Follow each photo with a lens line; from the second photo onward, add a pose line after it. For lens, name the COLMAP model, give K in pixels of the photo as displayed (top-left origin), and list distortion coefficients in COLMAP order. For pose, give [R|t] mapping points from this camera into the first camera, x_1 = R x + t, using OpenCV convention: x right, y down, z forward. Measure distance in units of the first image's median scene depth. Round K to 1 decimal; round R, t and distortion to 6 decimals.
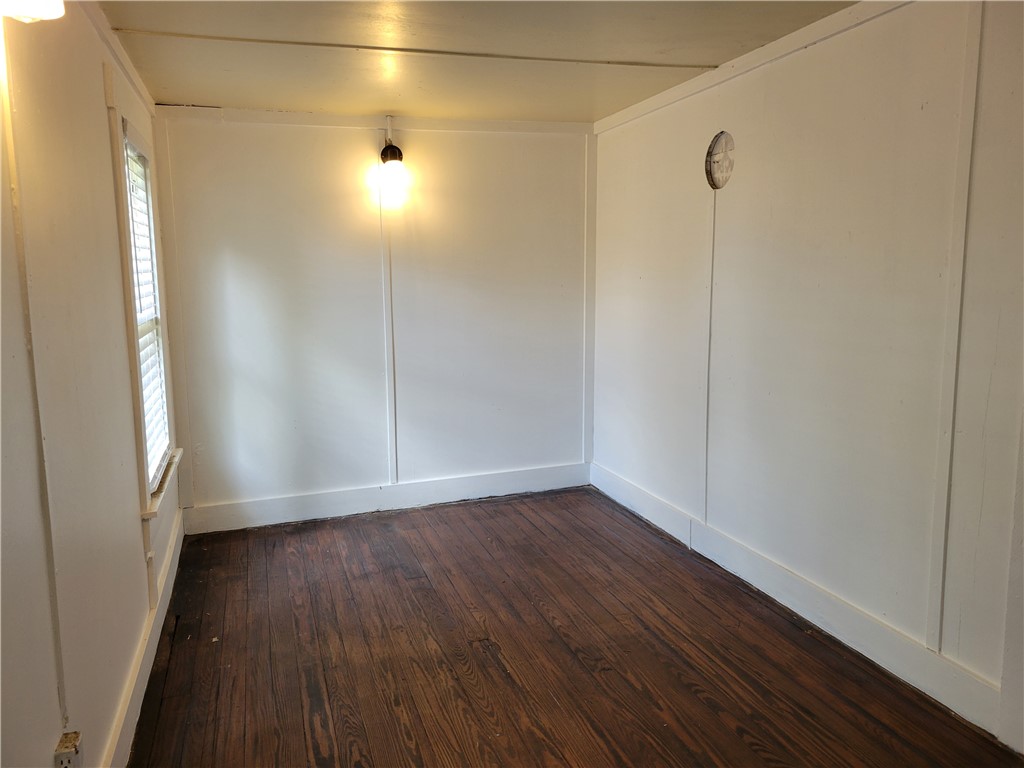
lens RADIAL K [[775.5, 0, 510.0], [0, 775.5, 378.5], [0, 0, 1]] dist [0.034286, -0.005167]
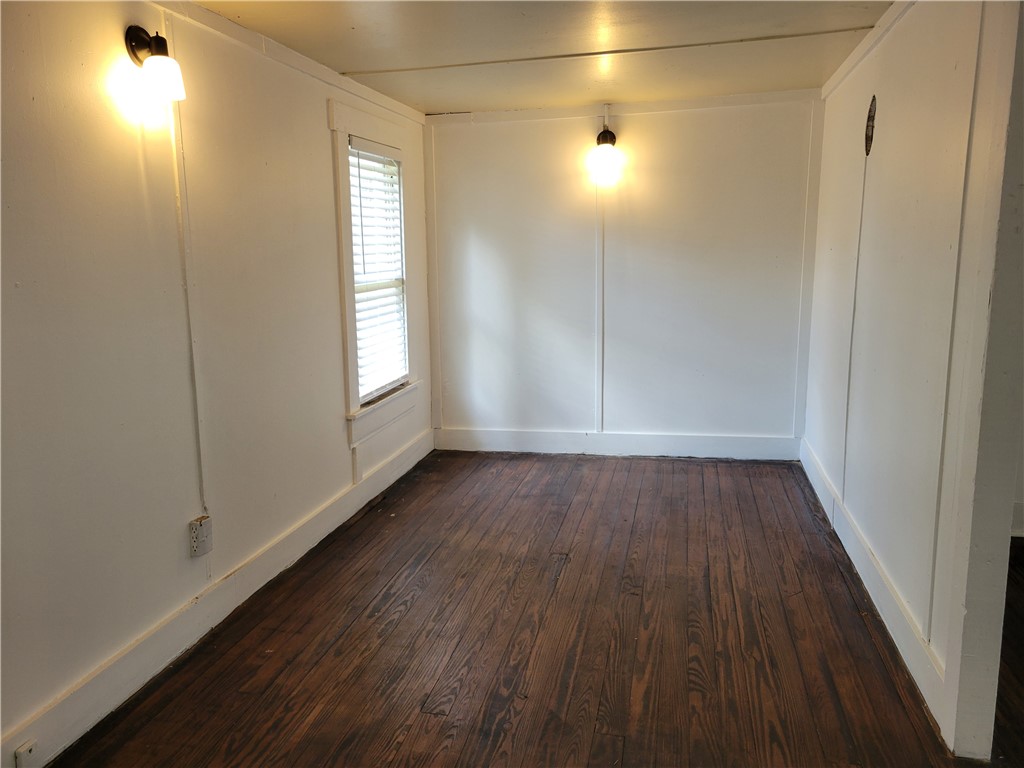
lens RADIAL K [[775.5, 0, 495.7], [0, 775.5, 374.9], [0, 0, 1]] dist [0.034286, -0.005167]
pose [[0.855562, 0.084925, -0.510688, 0.368817], [-0.068950, 0.996357, 0.050177, 0.007837], [0.513089, -0.007718, 0.858301, -0.058218]]
